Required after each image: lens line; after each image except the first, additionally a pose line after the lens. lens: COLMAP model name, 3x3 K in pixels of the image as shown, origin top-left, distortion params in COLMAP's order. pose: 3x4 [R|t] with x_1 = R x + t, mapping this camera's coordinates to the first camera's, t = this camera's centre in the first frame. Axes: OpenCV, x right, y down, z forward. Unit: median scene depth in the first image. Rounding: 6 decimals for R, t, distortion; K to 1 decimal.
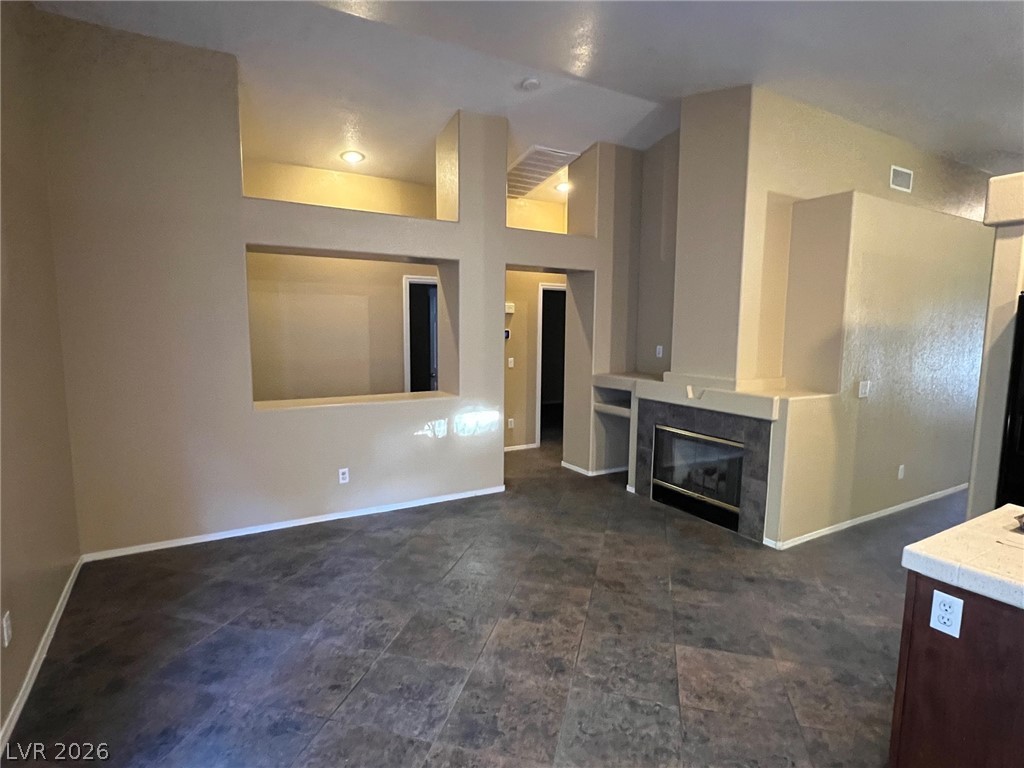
lens RADIAL K [[545.9, 0, 511.0], [0, 545.9, 386.9], [0, 0, 1]] dist [0.003027, 0.000350]
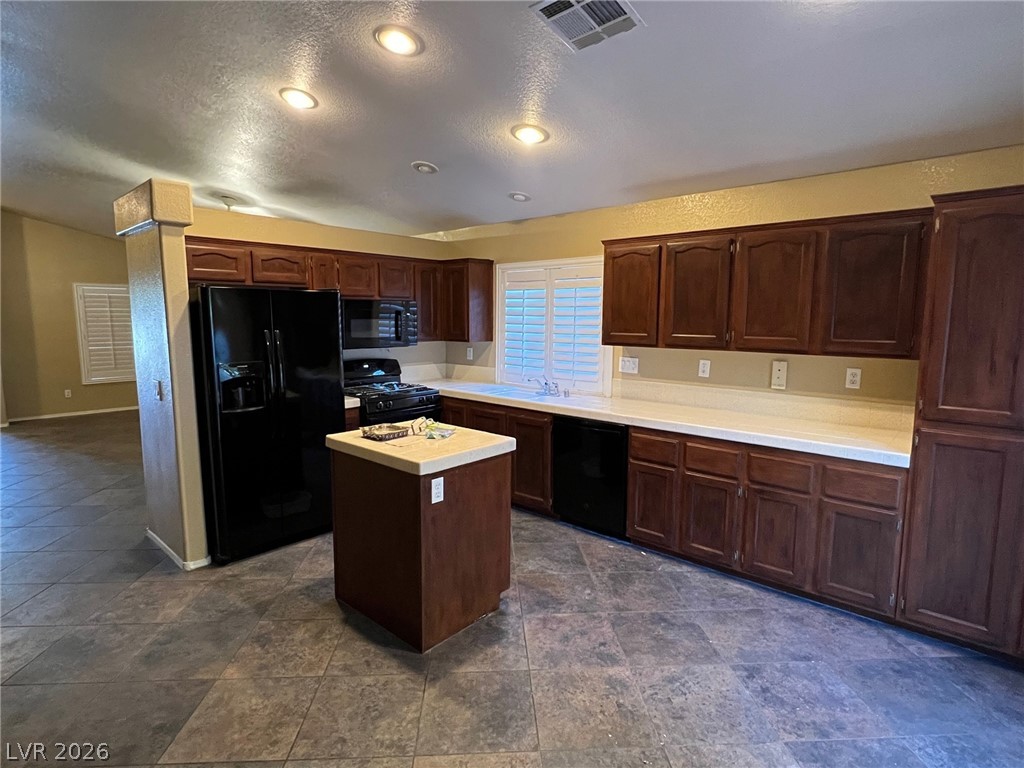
lens RADIAL K [[545.9, 0, 509.0], [0, 545.9, 381.8], [0, 0, 1]] dist [0.003027, 0.000350]
pose [[-0.294911, -0.128169, 0.946890, -0.457550], [0.102448, 0.981010, 0.164695, -0.088893], [-0.950017, 0.145577, -0.276180, 0.708748]]
